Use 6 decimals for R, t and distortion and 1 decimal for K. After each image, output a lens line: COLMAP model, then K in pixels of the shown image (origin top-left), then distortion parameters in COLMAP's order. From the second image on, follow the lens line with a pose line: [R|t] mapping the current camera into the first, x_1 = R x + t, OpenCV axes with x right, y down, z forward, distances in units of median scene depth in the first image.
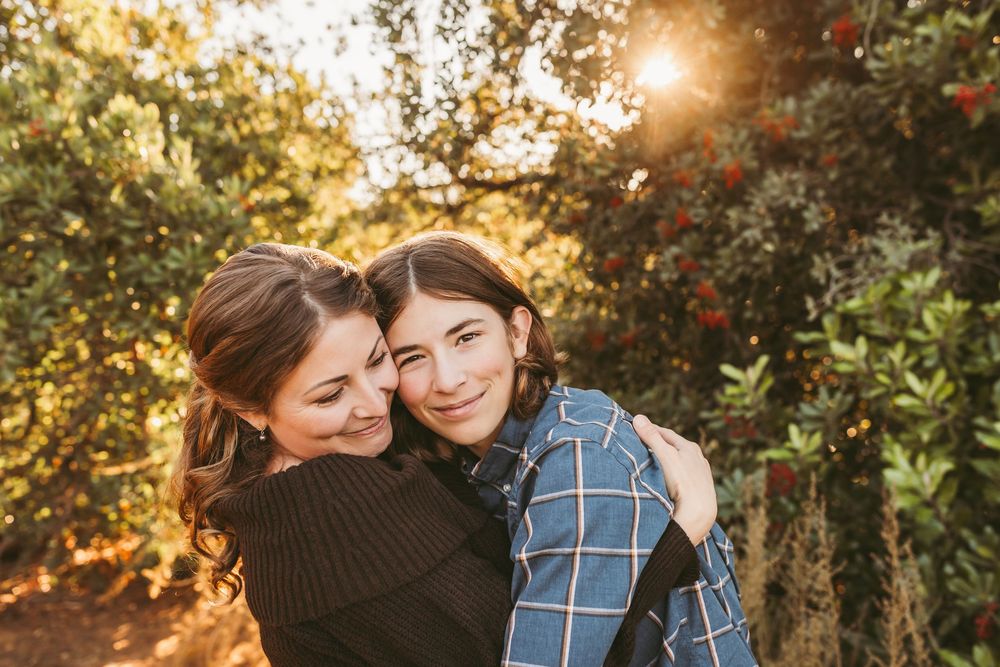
lens RADIAL K [[961.2, 0, 505.0], [0, 961.2, 340.0], [0, 0, 1]] dist [0.011293, 0.000000]
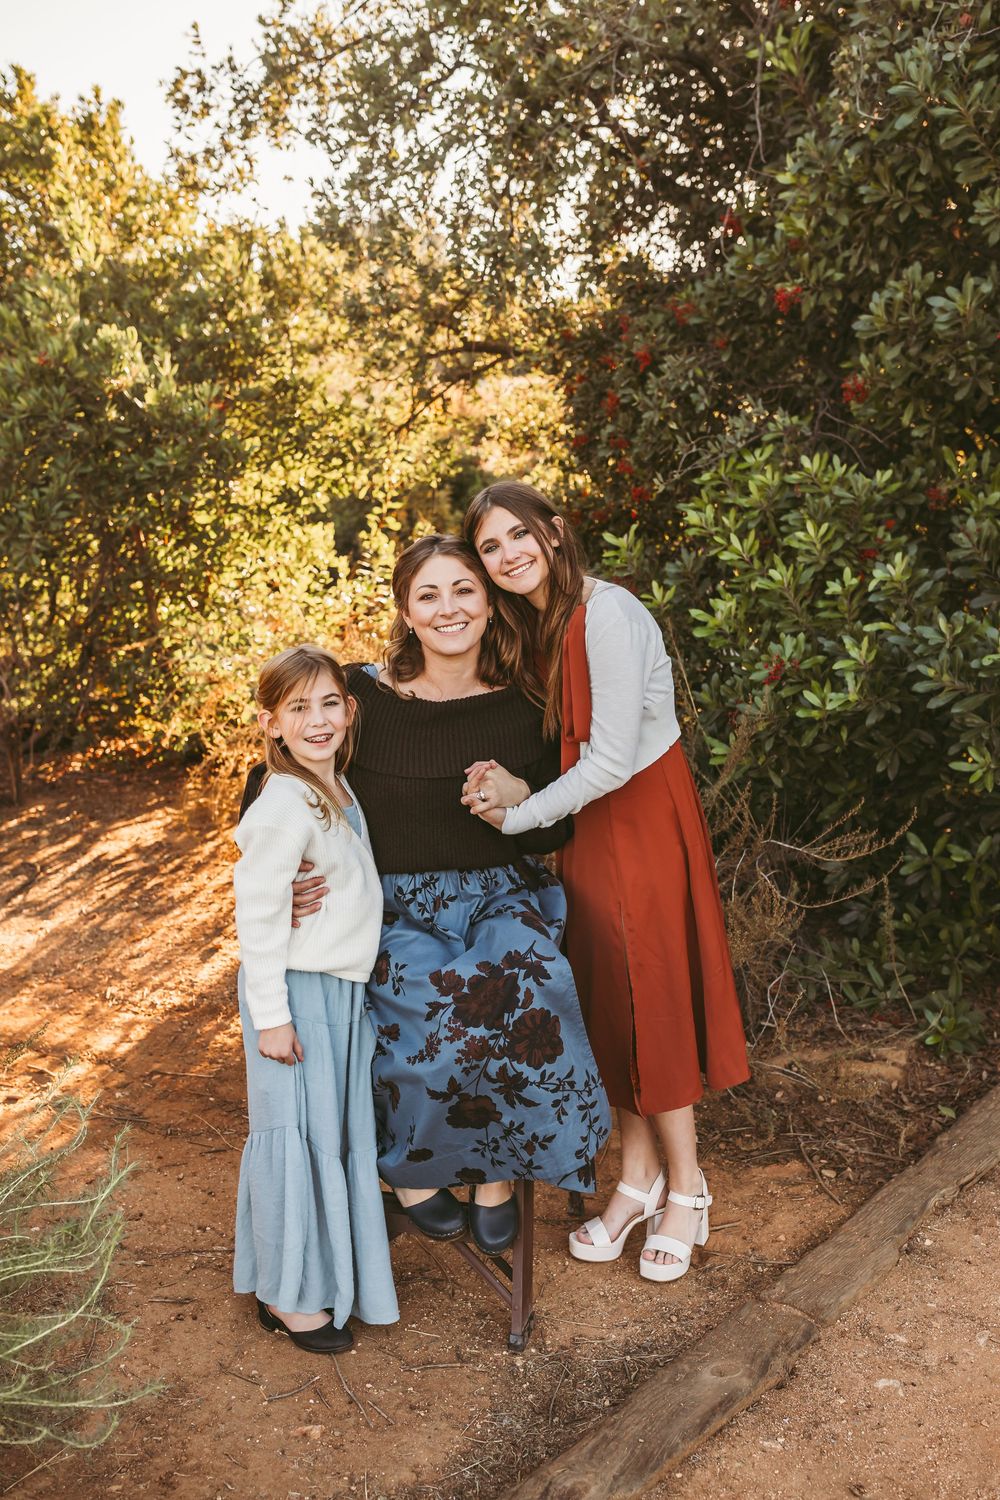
lens RADIAL K [[1441.8, 0, 509.1], [0, 1441.8, 744.5], [0, 0, 1]] dist [0.011293, 0.000000]
pose [[0.990061, -0.010724, -0.140230, 0.337735], [0.031208, 0.988983, 0.144703, 0.021581], [0.137133, -0.147641, 0.979488, -0.755414]]
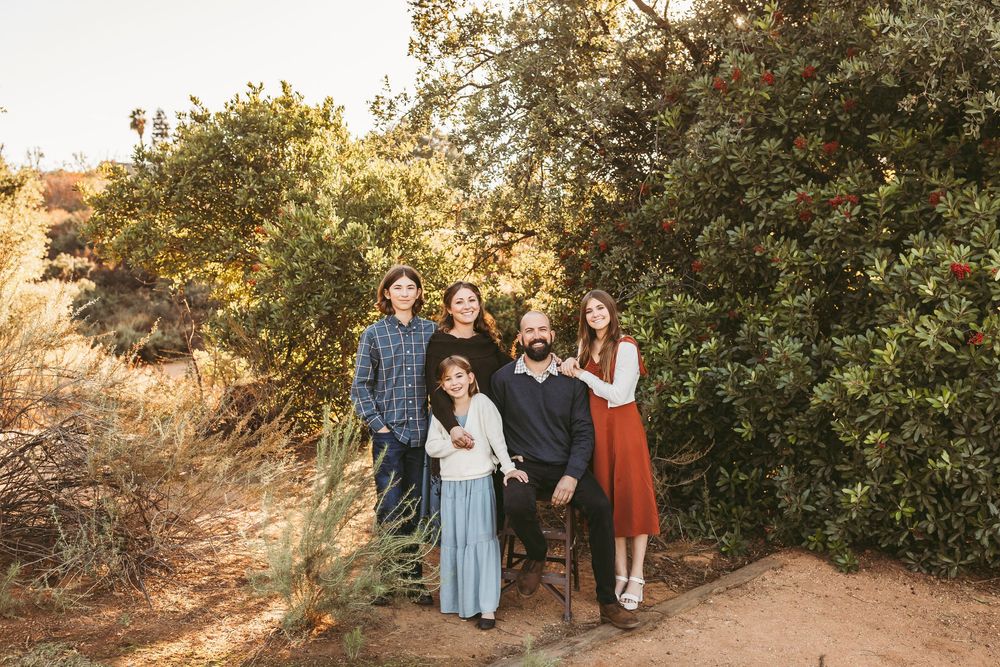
lens RADIAL K [[1046.1, 0, 502.2], [0, 1046.1, 341.3], [0, 0, 1]] dist [0.010923, 0.000000]
pose [[0.991993, 0.008450, -0.126011, 0.344072], [-0.007945, 0.999958, 0.004508, 0.053680], [0.126044, -0.003471, 0.992019, -1.696203]]
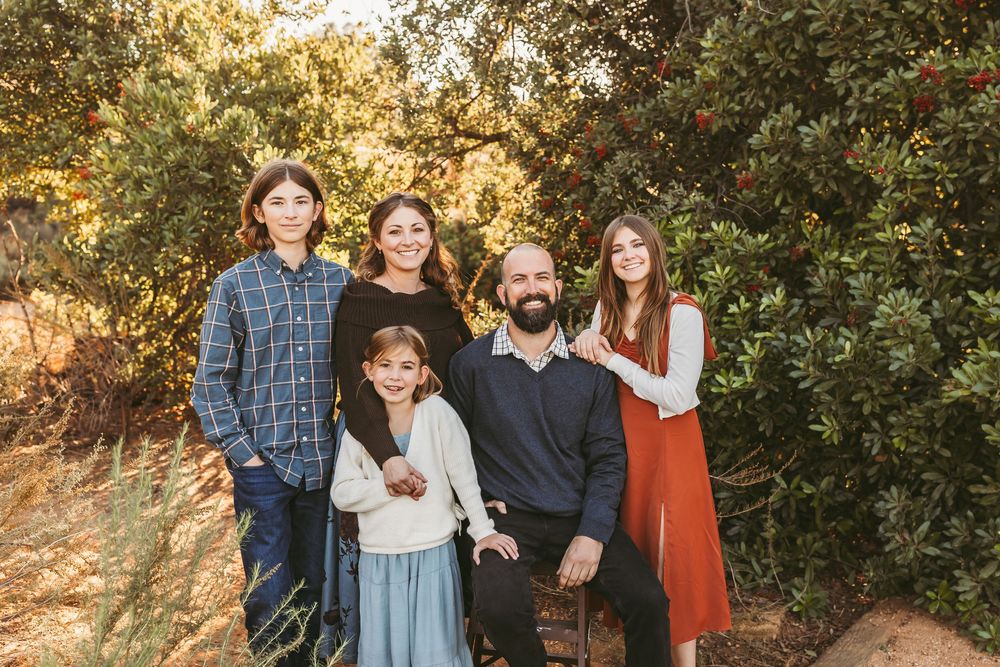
lens RADIAL K [[1084.3, 0, 548.3], [0, 1084.3, 342.2], [0, 0, 1]] dist [0.018937, 0.000000]
pose [[0.999517, 0.018825, -0.024724, 0.216044], [-0.017116, 0.997566, 0.067594, 0.029842], [0.025937, -0.067138, 0.997407, -0.935181]]
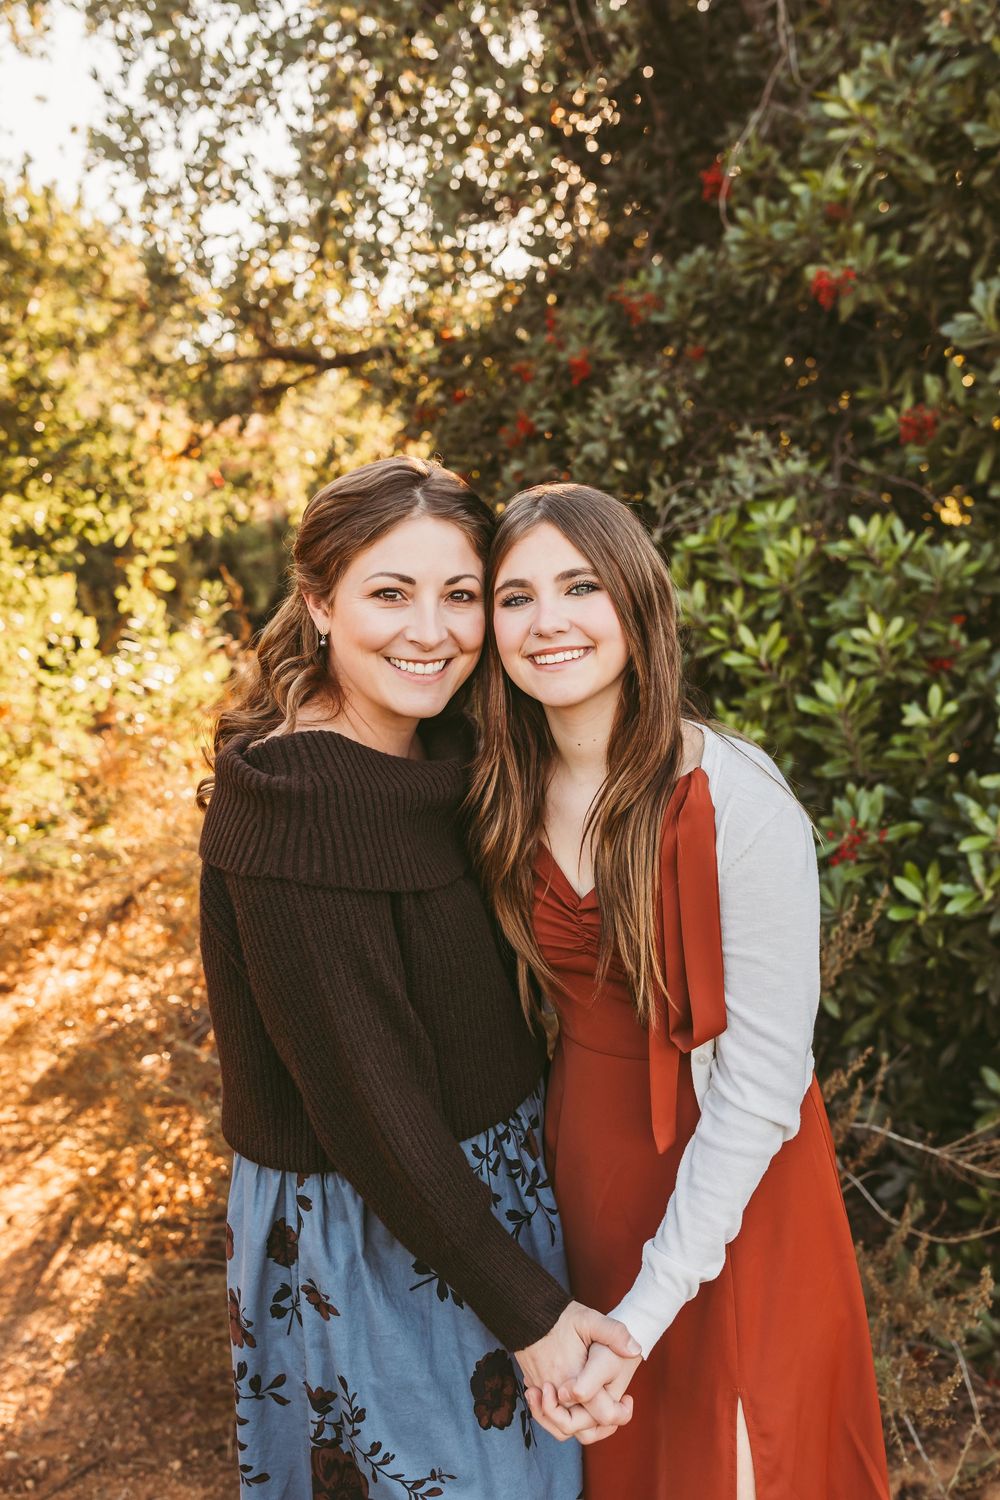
lens RADIAL K [[1530.8, 0, 501.9], [0, 1530.8, 750.5], [0, 0, 1]] dist [0.010274, 0.000000]
pose [[0.999174, 0.003549, 0.040481, 0.137348], [-0.007844, 0.994290, 0.106427, 0.001746], [-0.039872, -0.106656, 0.993496, -0.268085]]
